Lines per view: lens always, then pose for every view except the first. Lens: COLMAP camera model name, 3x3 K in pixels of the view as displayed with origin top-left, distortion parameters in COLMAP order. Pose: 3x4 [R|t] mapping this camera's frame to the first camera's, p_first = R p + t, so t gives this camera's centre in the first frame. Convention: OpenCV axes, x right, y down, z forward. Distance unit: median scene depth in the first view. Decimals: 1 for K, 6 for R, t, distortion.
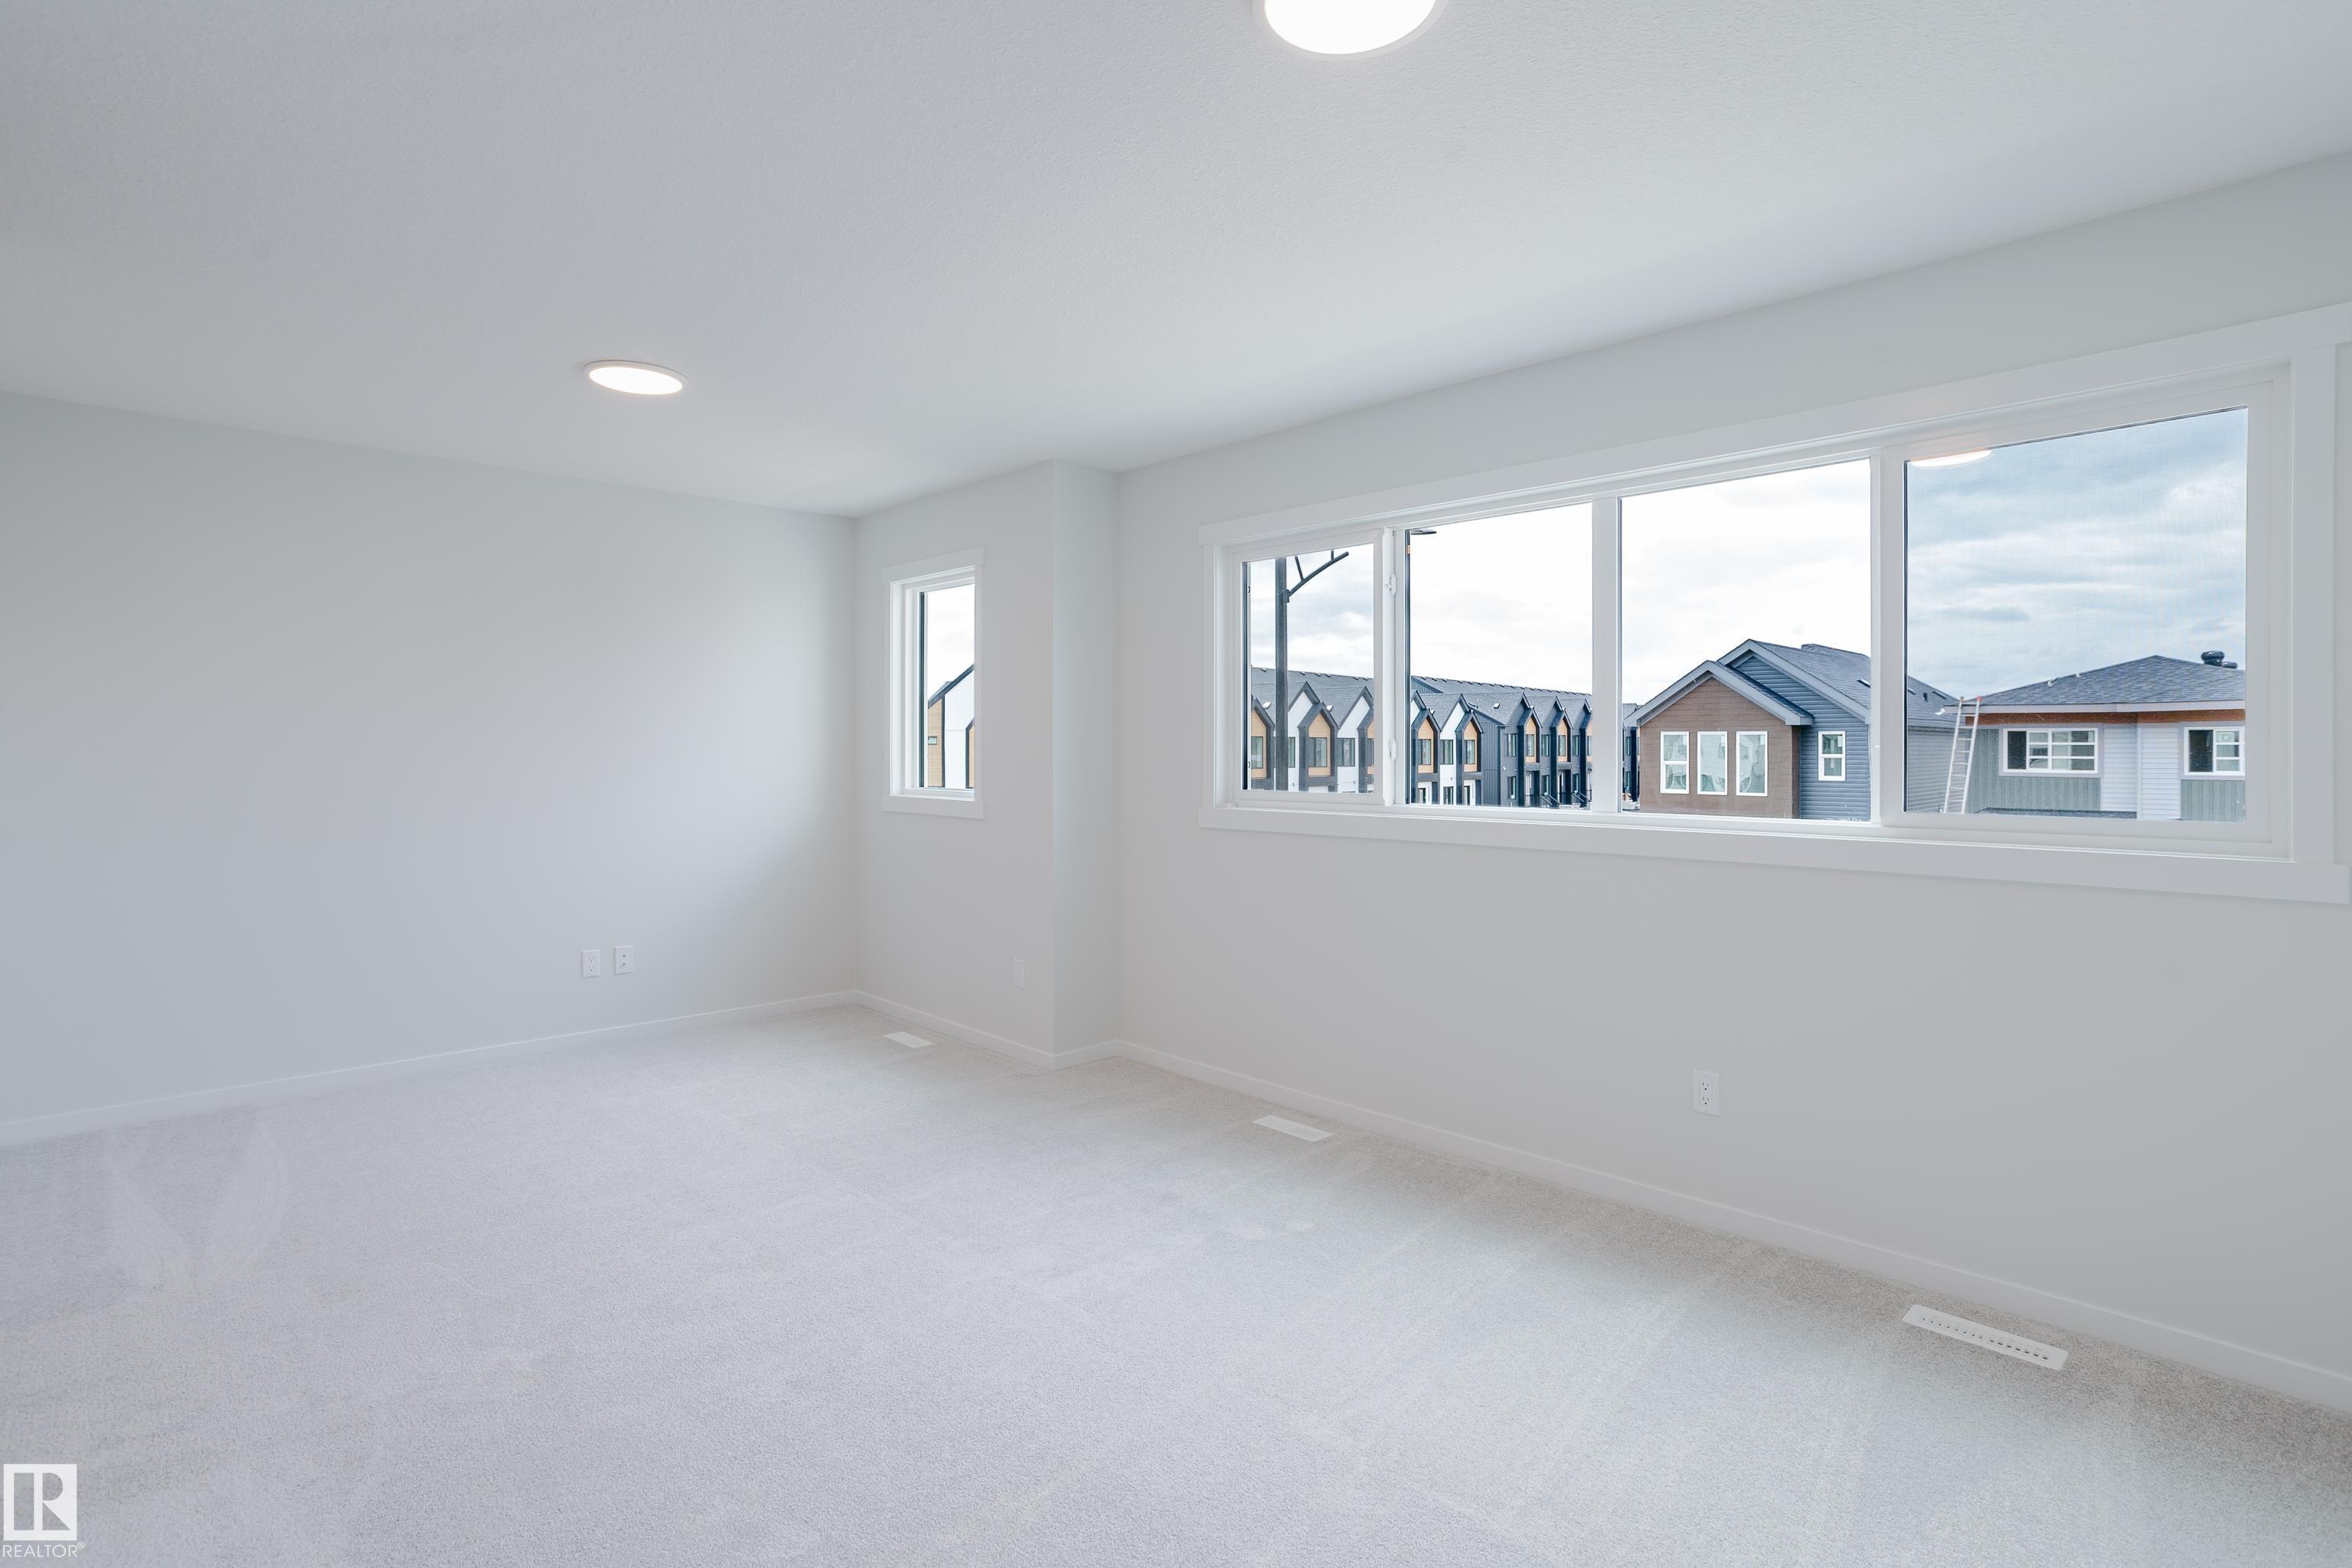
lens RADIAL K [[1134.6, 0, 1185.4], [0, 1134.6, 780.9], [0, 0, 1]] dist [-0.049144, 0.028990]
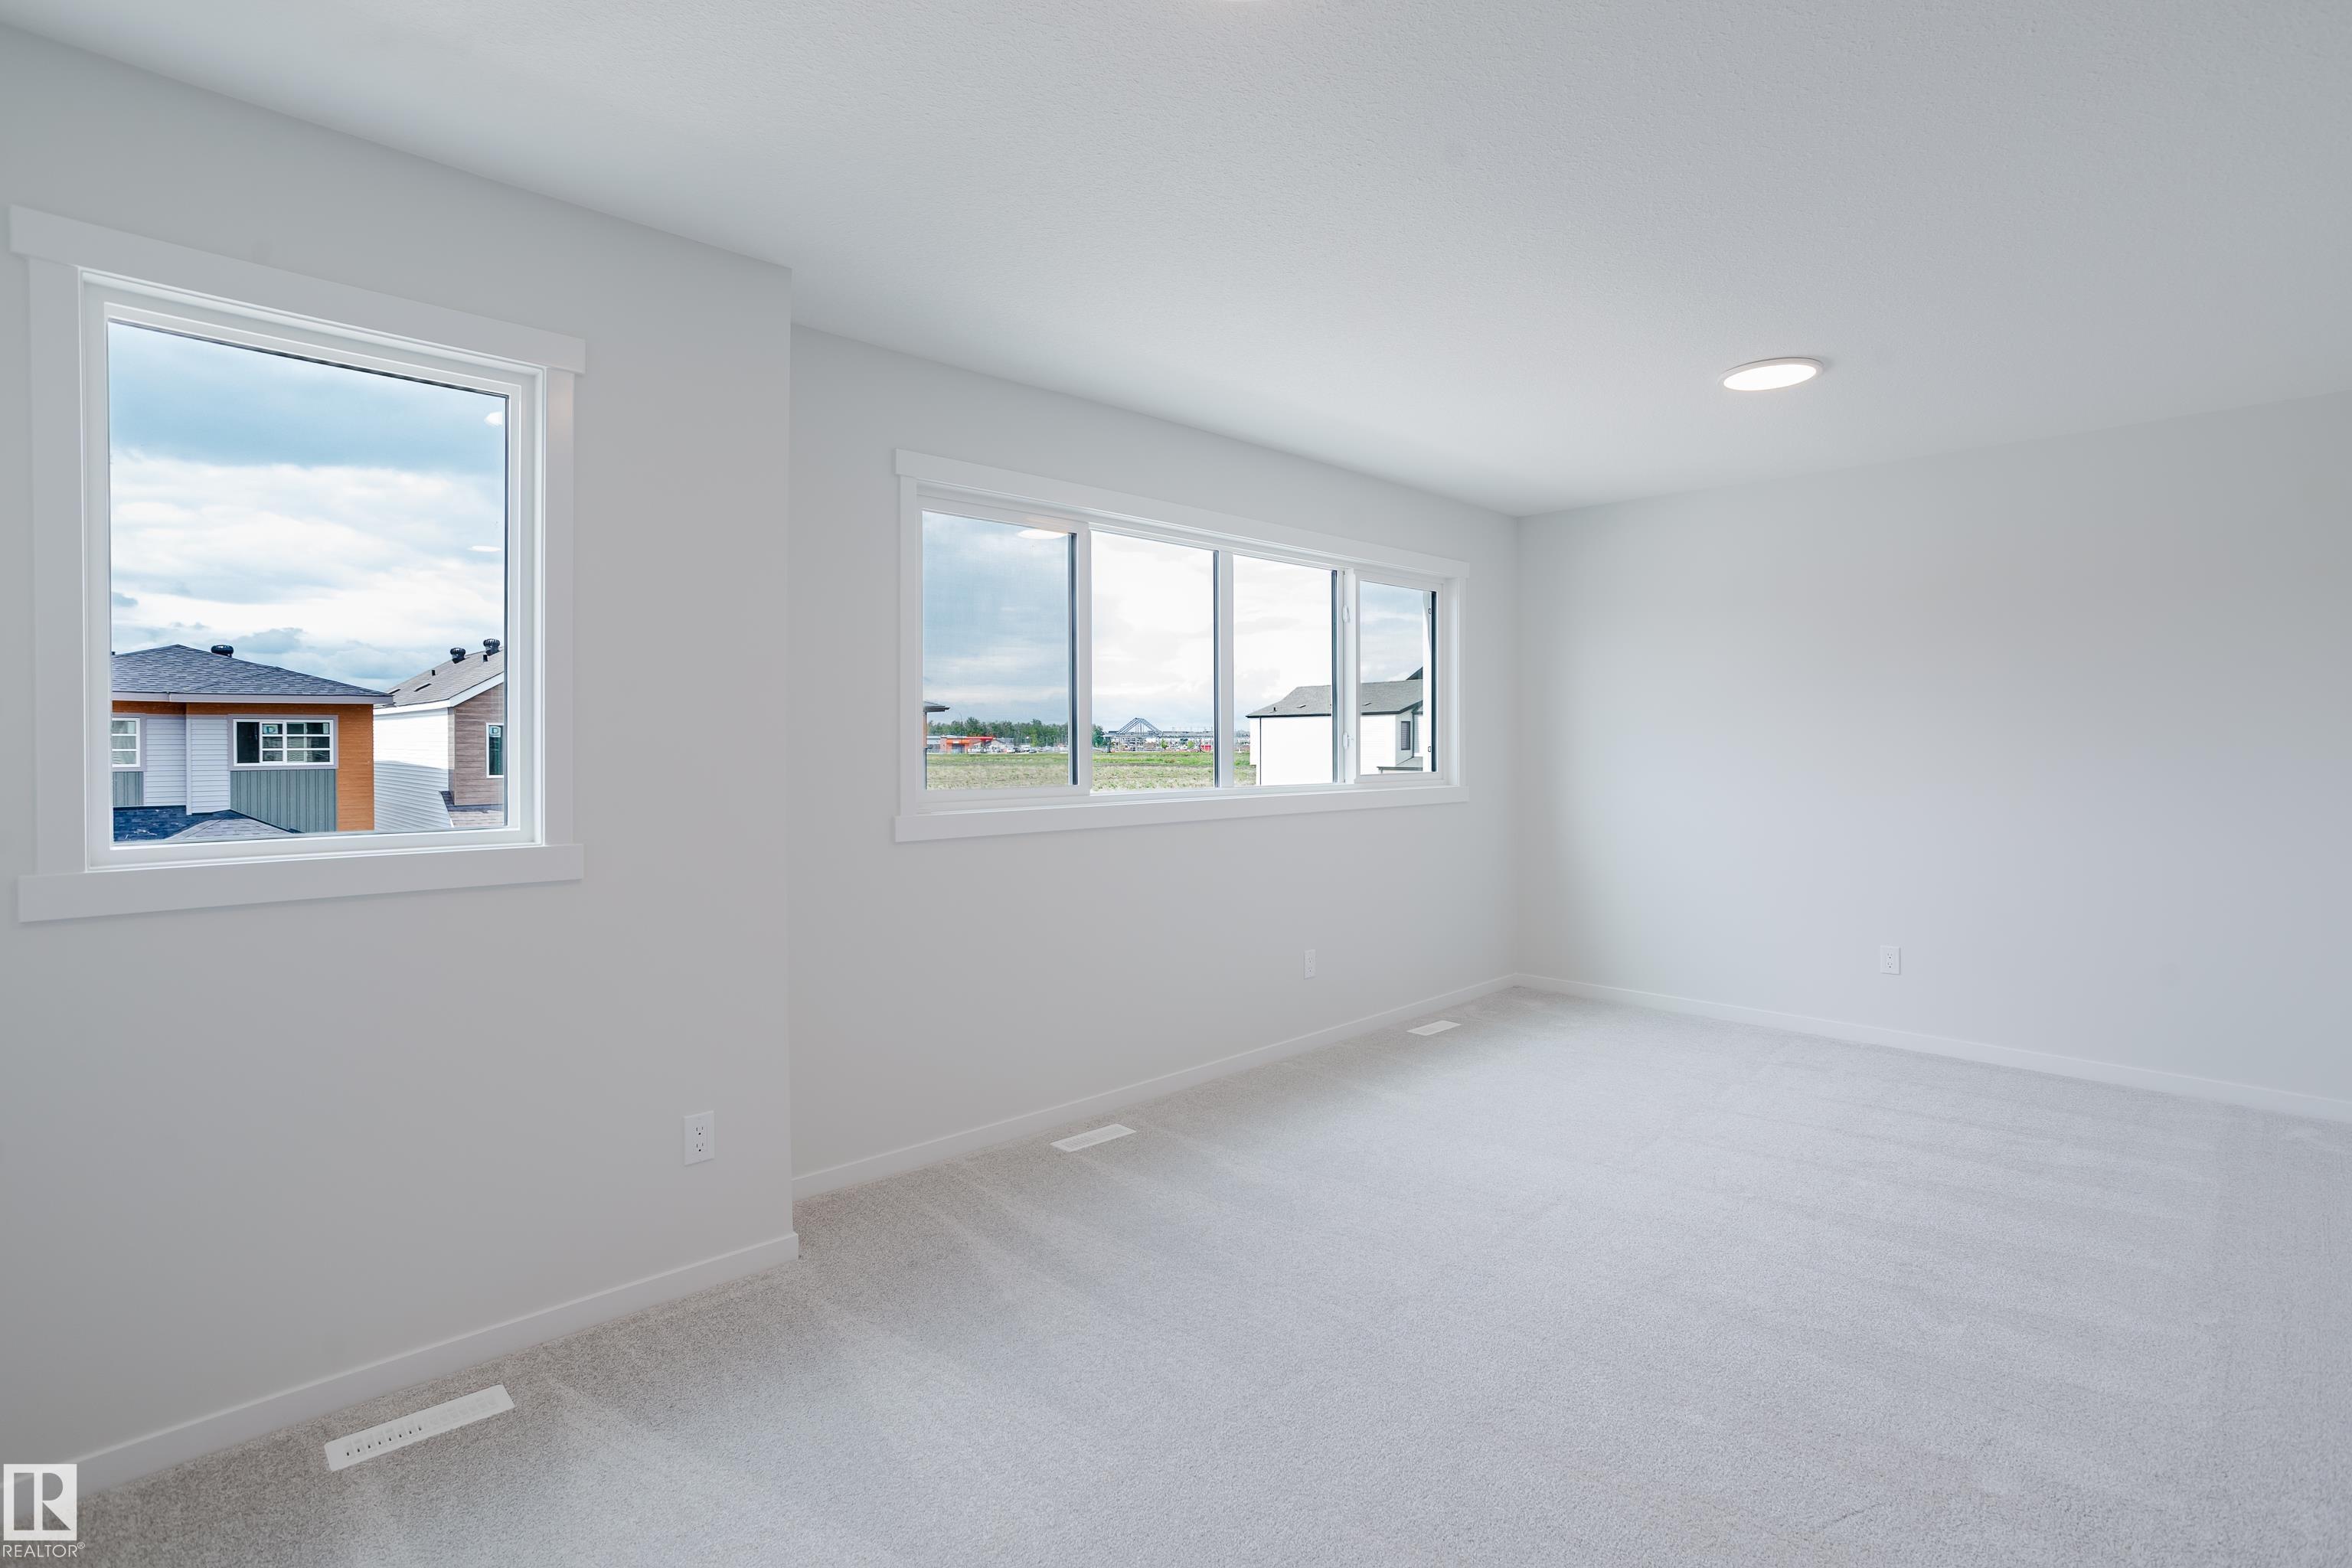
lens RADIAL K [[1134.6, 0, 1185.4], [0, 1134.6, 780.9], [0, 0, 1]] dist [-0.049144, 0.028990]
pose [[0.004354, -0.036852, 0.999311, -0.187603], [0.029579, 0.998888, 0.036708, -0.005762], [-0.999553, 0.029399, 0.005439, 0.201400]]
